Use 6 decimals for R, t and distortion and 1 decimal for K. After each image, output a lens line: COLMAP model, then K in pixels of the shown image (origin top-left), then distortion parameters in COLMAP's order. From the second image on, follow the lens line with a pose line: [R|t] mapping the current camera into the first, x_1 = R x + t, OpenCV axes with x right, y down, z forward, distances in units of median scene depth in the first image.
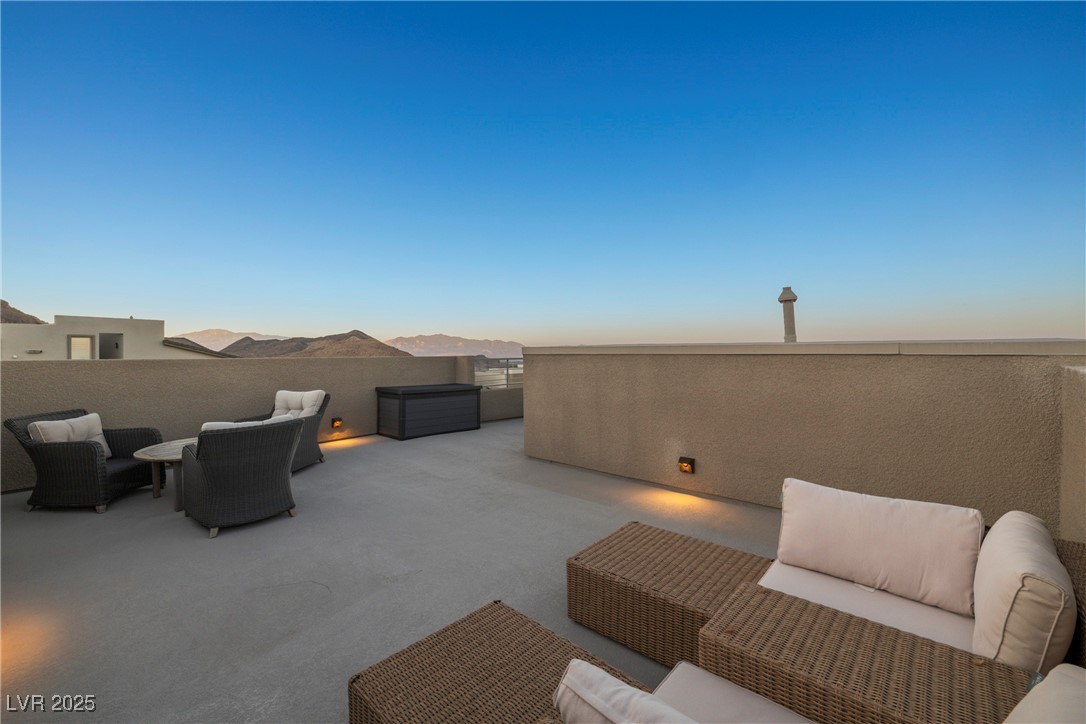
lens RADIAL K [[467.8, 0, 536.8], [0, 467.8, 355.8], [0, 0, 1]] dist [0.000866, 0.000075]
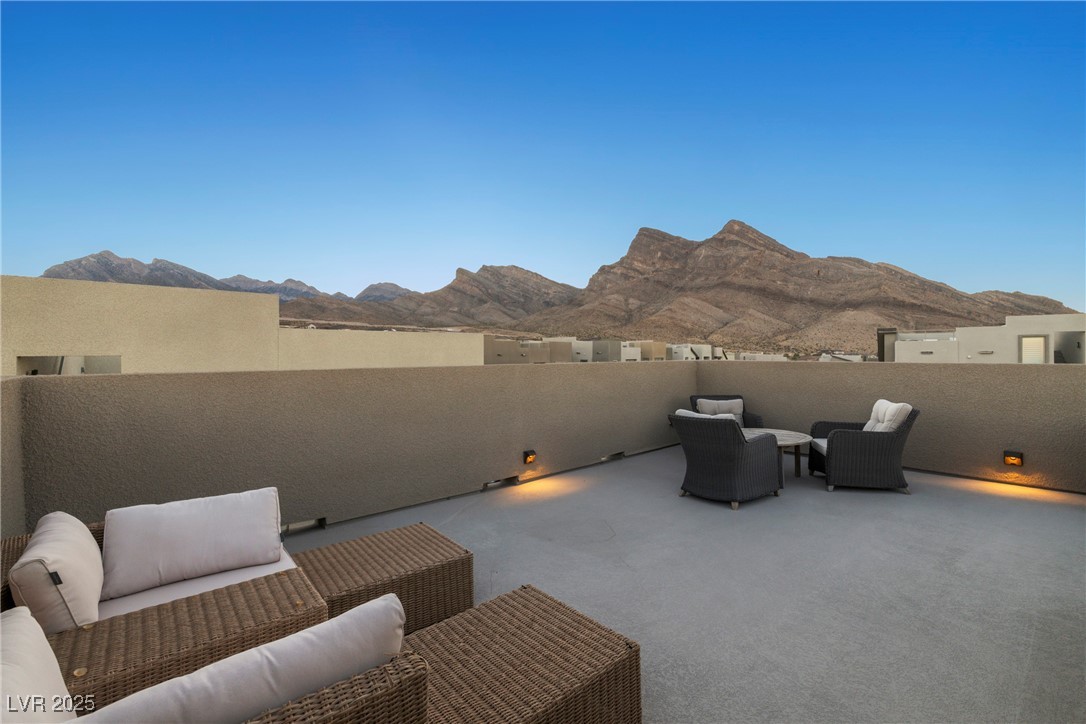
lens RADIAL K [[467.8, 0, 536.8], [0, 467.8, 355.8], [0, 0, 1]] dist [0.000866, 0.000075]
pose [[-0.160977, 0.002624, -0.986955, 0.140331], [-0.002715, 0.999992, 0.003102, -0.002656], [0.986954, 0.003179, -0.160968, 0.167804]]
